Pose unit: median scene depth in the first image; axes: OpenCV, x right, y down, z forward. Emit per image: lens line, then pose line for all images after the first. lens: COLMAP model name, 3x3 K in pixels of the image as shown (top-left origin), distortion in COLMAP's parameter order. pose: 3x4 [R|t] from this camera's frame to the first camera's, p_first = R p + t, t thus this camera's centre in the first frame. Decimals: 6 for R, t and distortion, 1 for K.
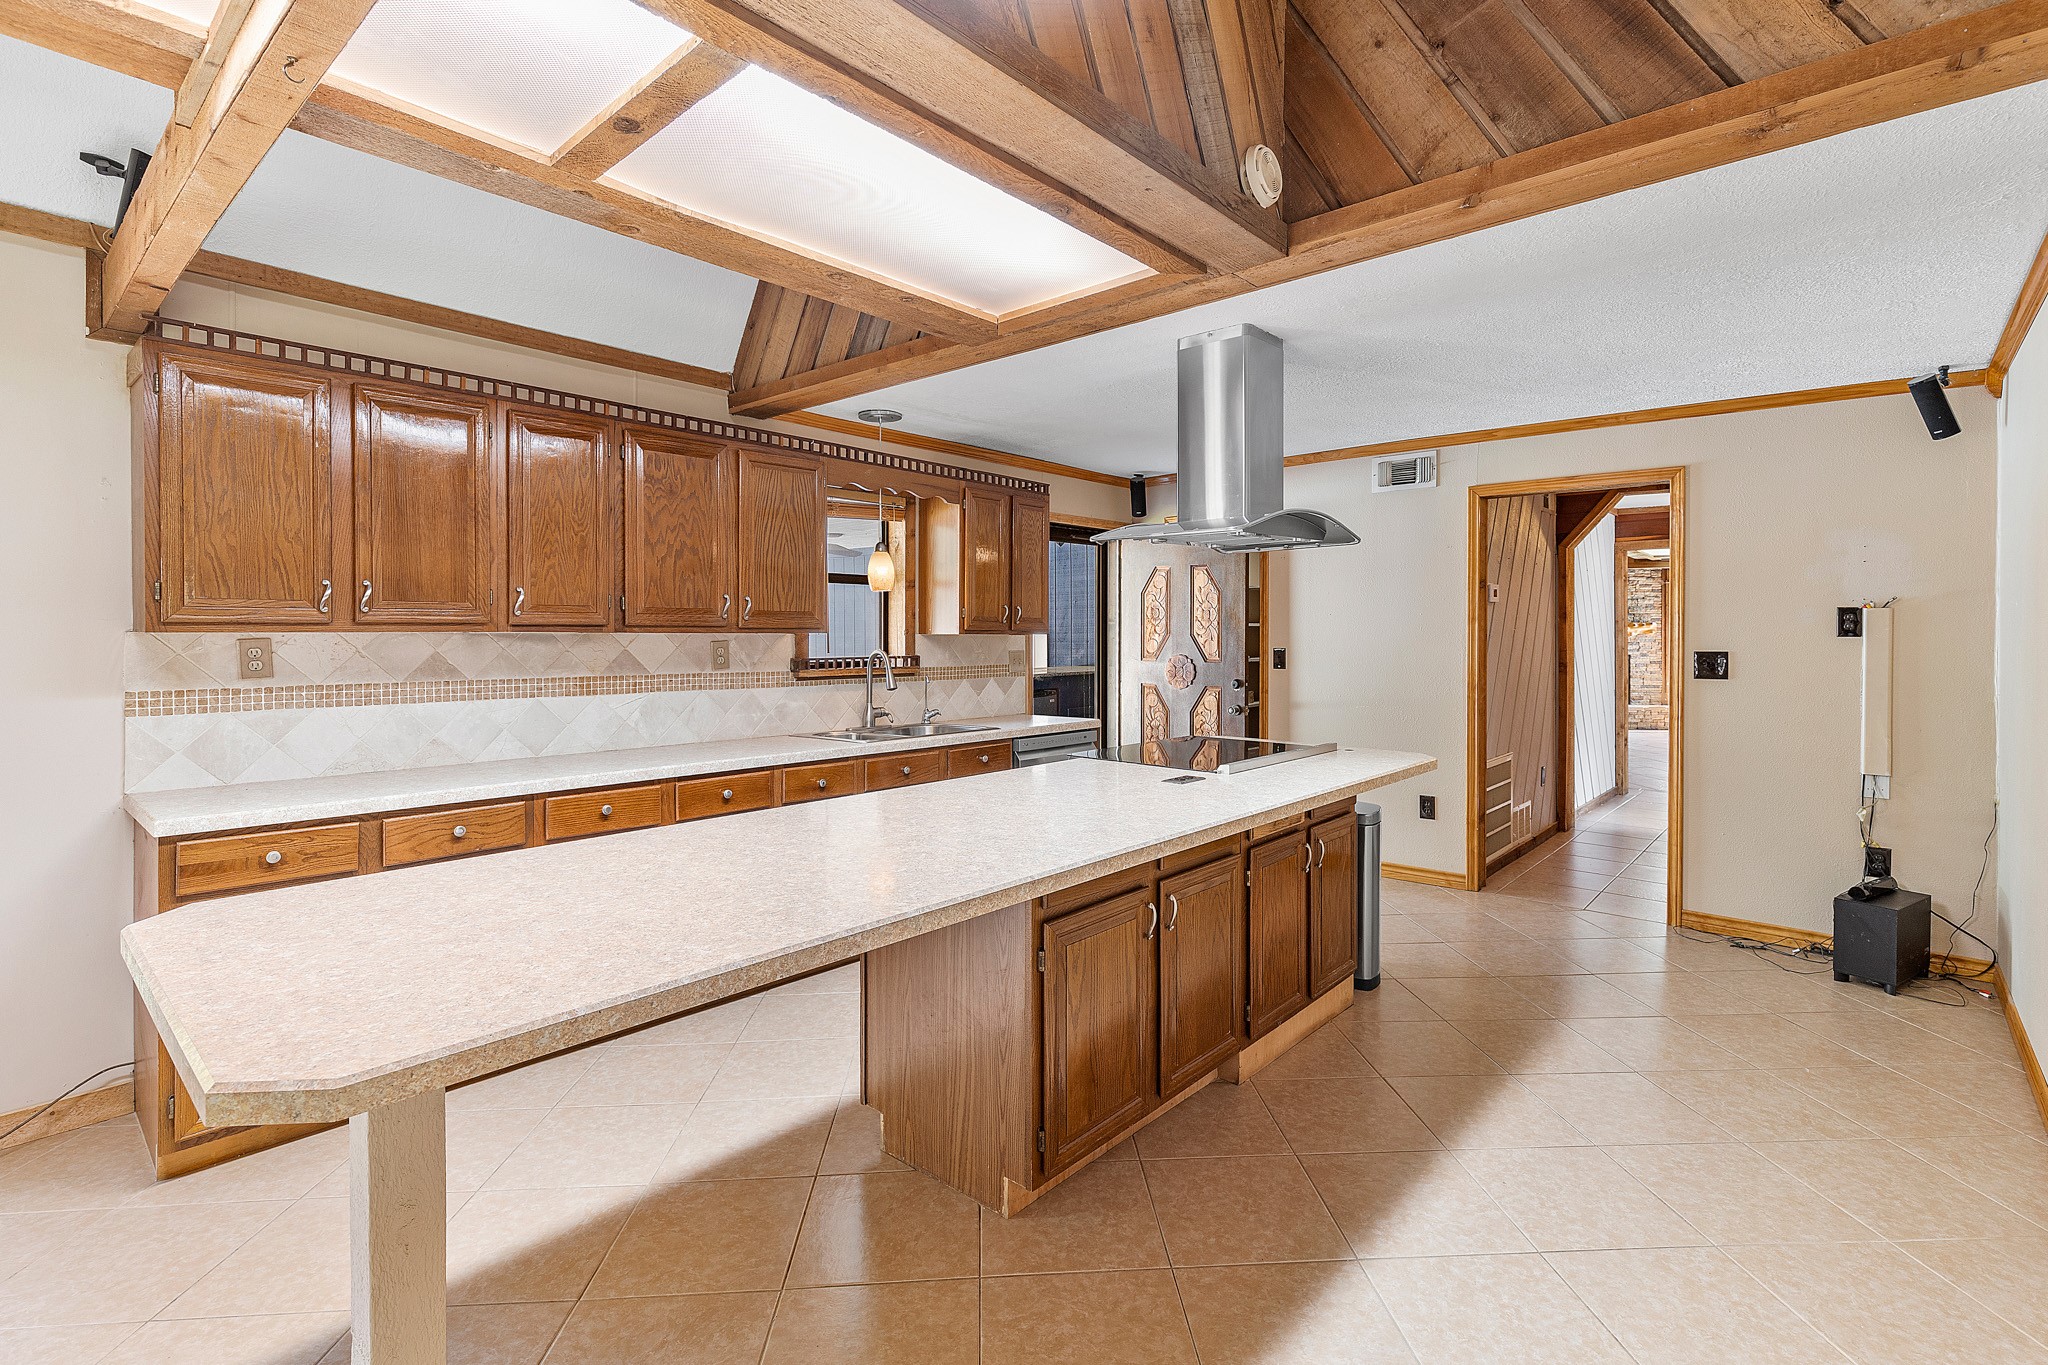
lens RADIAL K [[941.0, 0, 1027.9], [0, 941.0, 637.5], [0, 0, 1]] dist [0.025265, 0.000070]
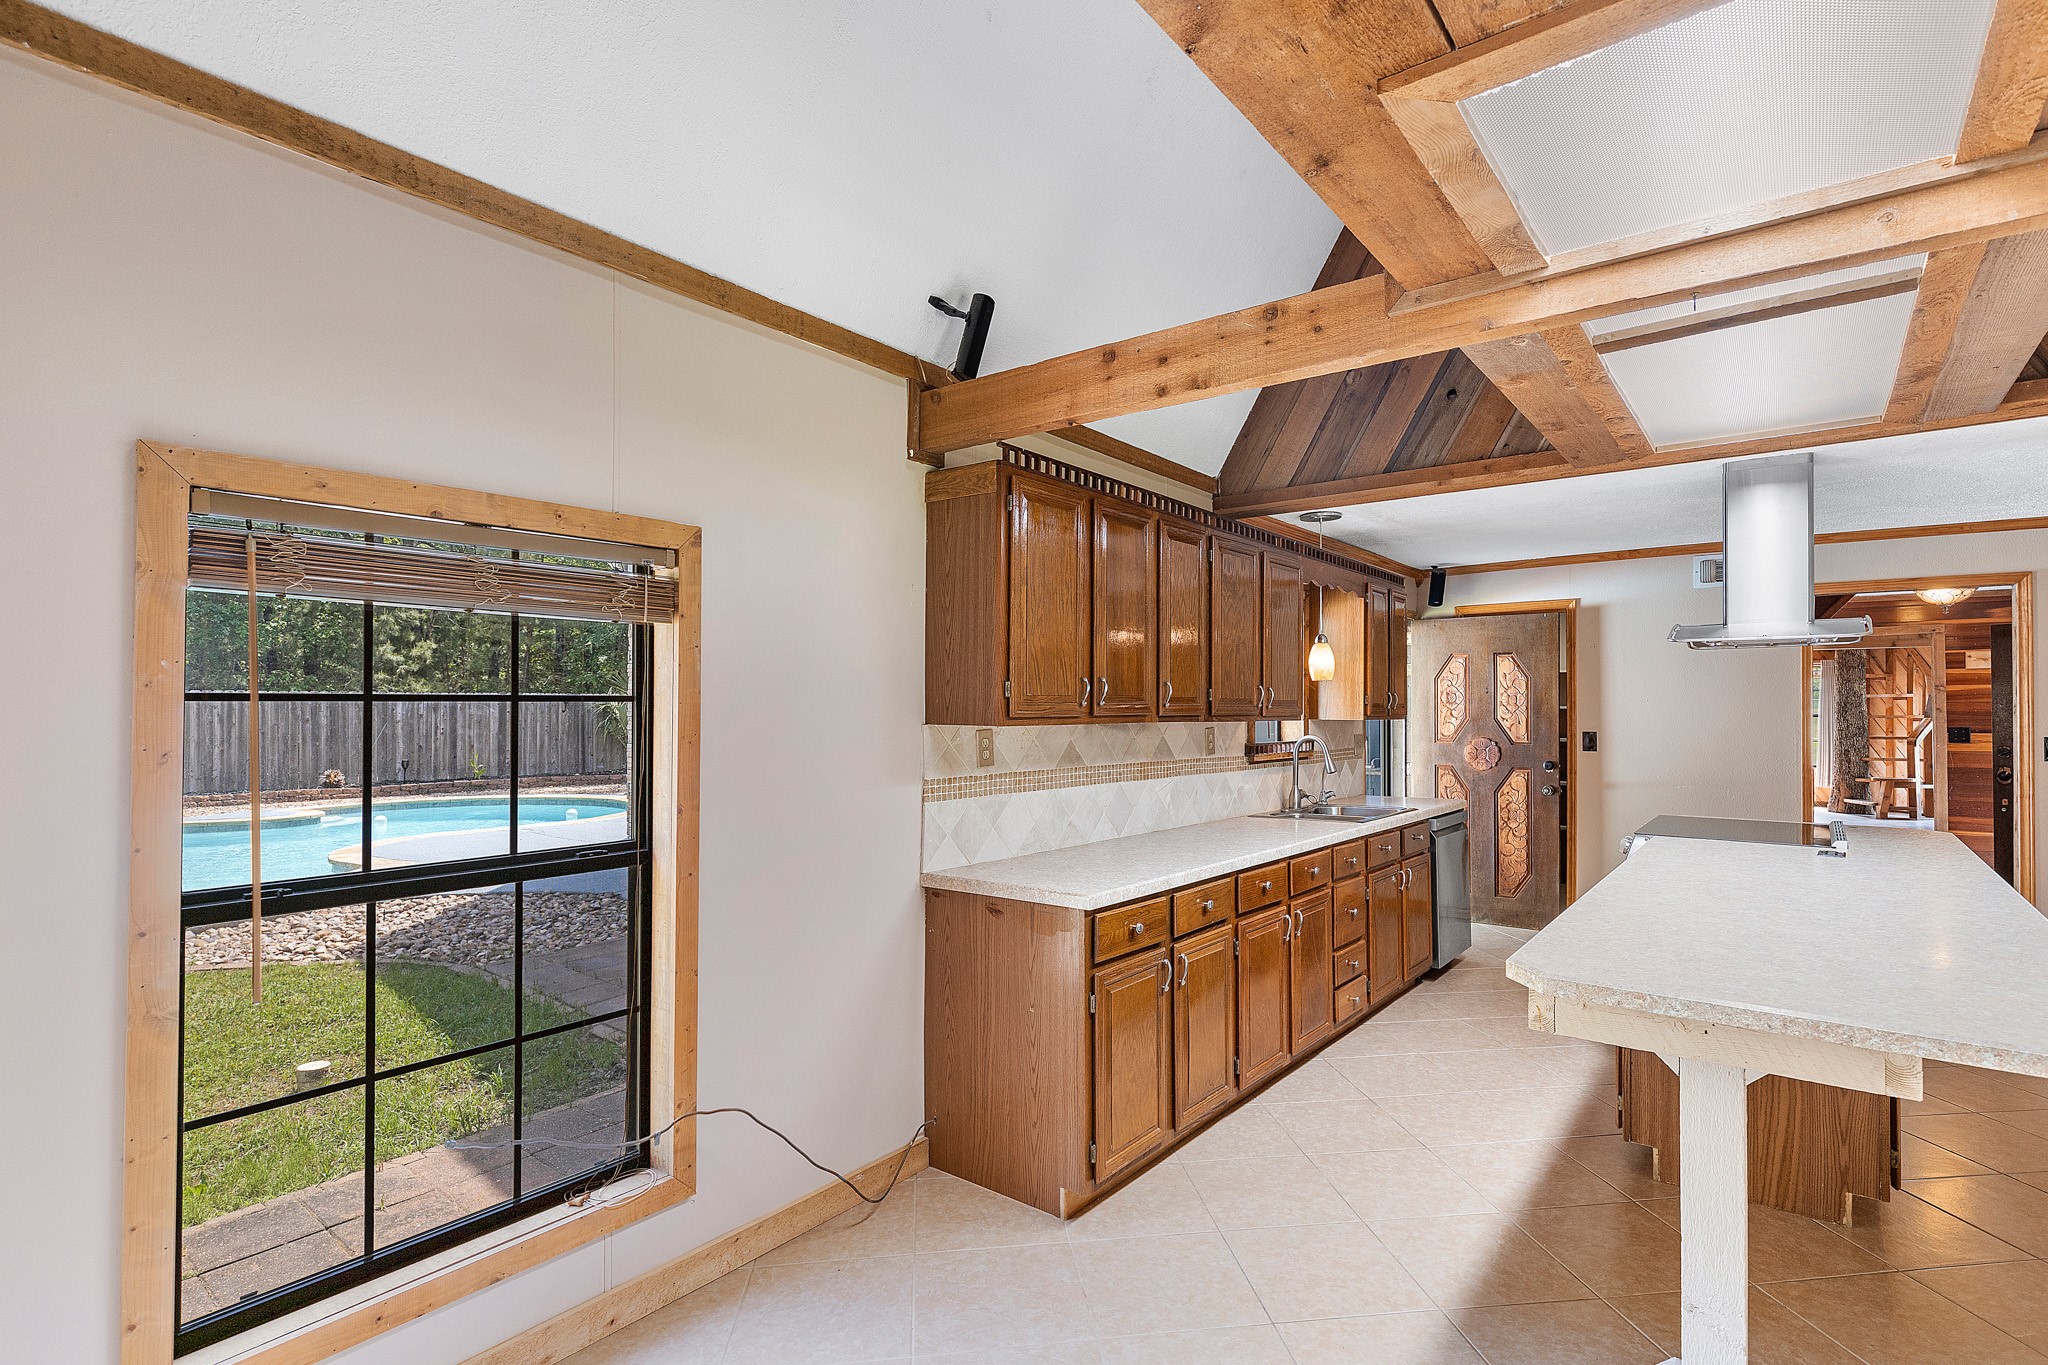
lens RADIAL K [[960.6, 0, 1021.8], [0, 960.6, 705.2], [0, 0, 1]] dist [-0.018947, -0.000135]
pose [[0.999041, 0.001345, 0.043767, -0.602331], [-0.001014, 0.999971, -0.007585, -0.013807], [-0.043776, 0.007533, 0.999013, -0.068927]]
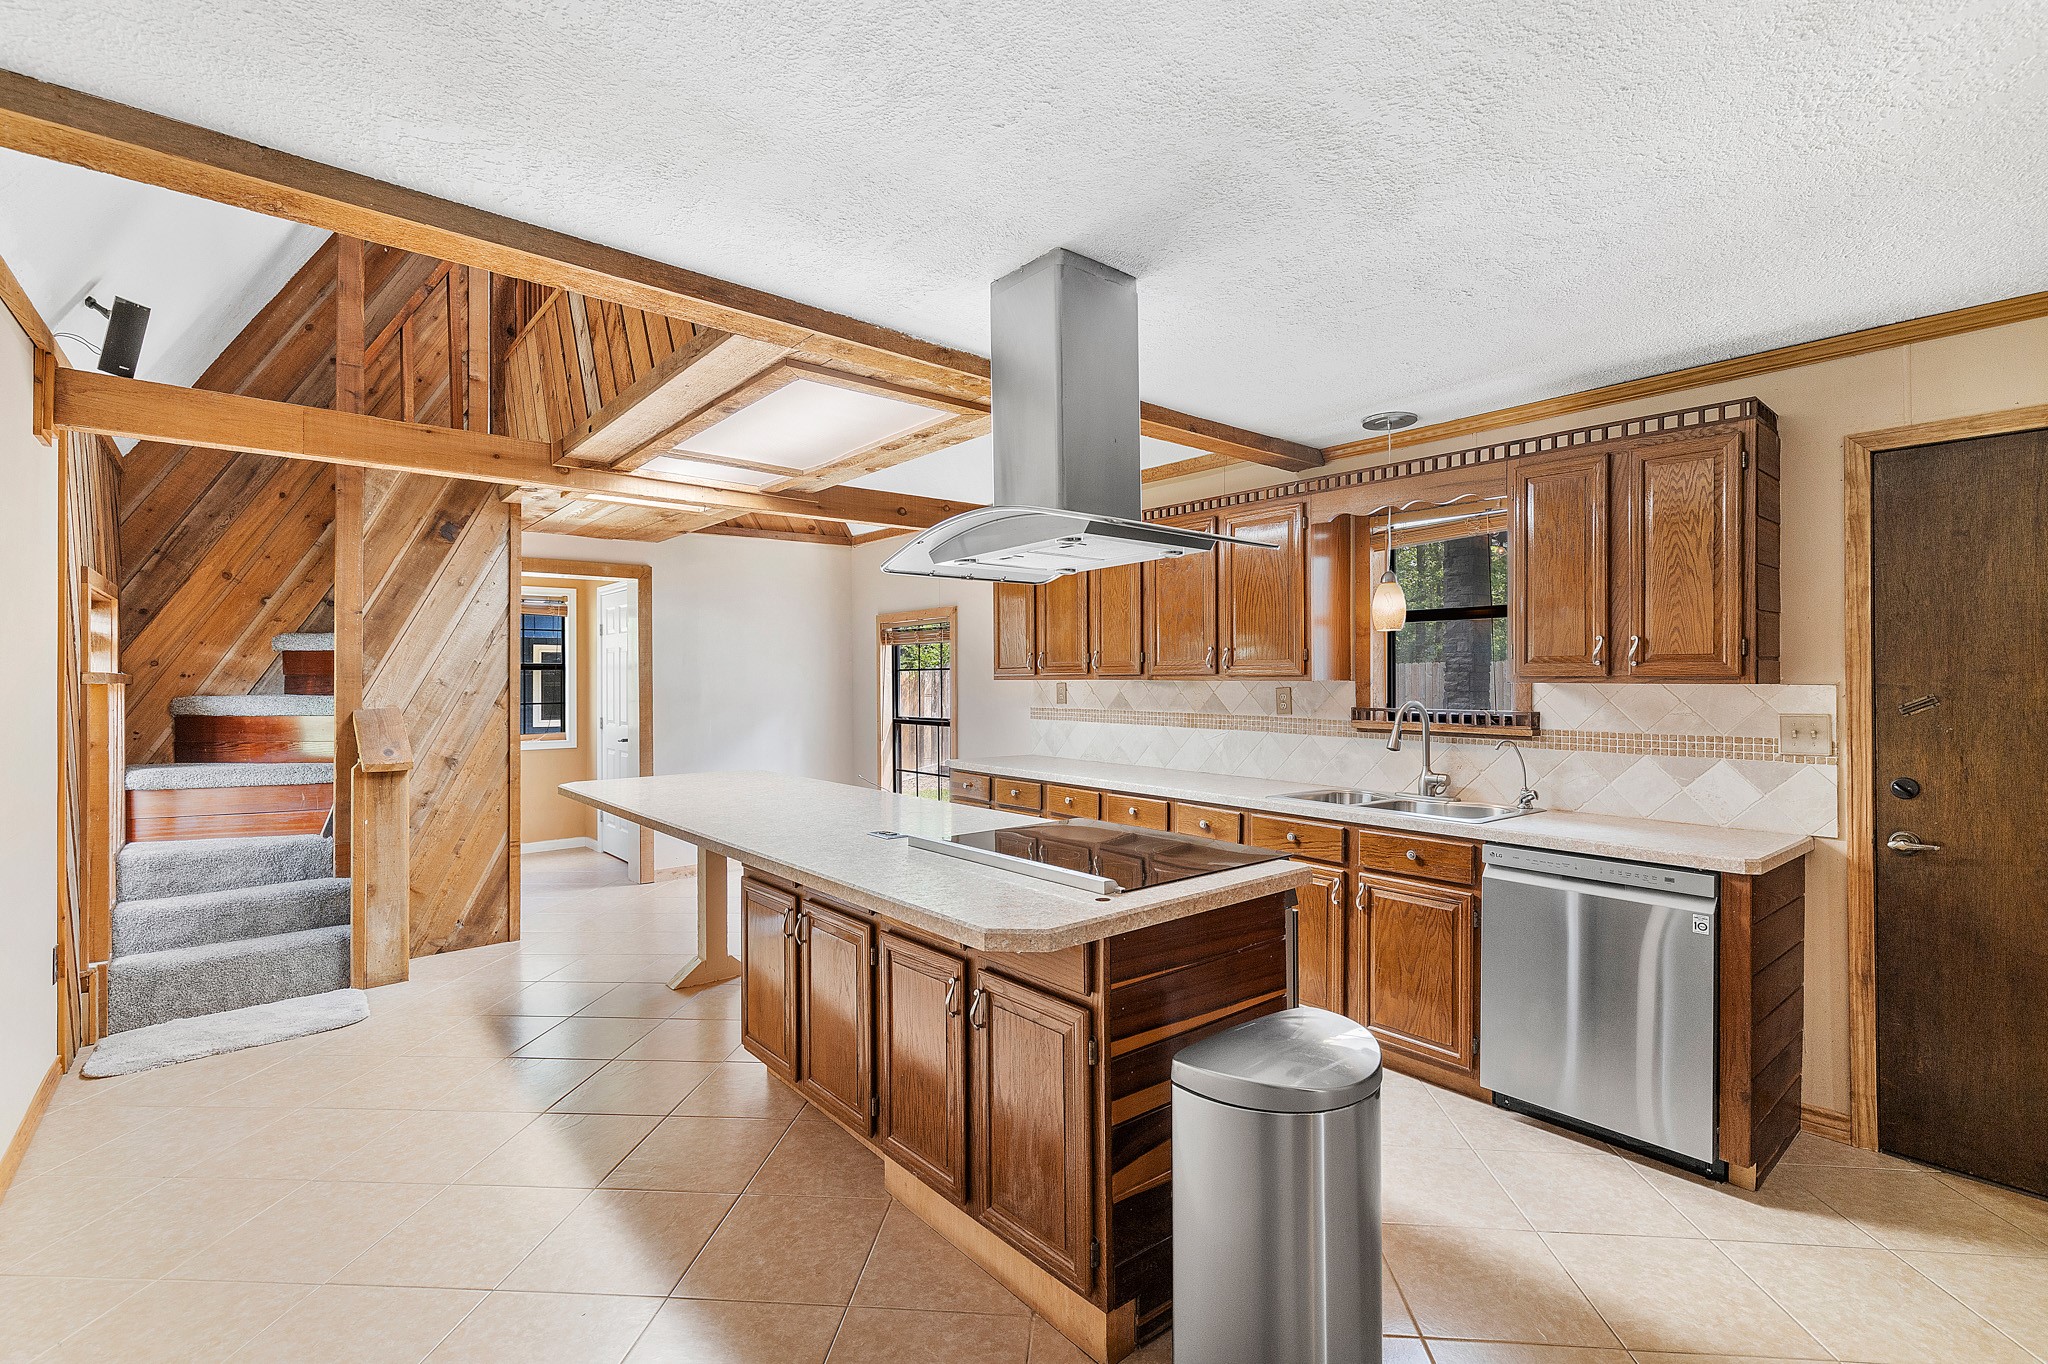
lens RADIAL K [[930.1, 0, 1060.9], [0, 930.1, 676.4], [0, 0, 1]] dist [0.025613, -0.016885]
pose [[-0.125447, -0.003451, -0.992094, 0.768151], [-0.005733, 0.999980, -0.002754, -0.004733], [0.992084, 0.005342, -0.125465, 0.909526]]
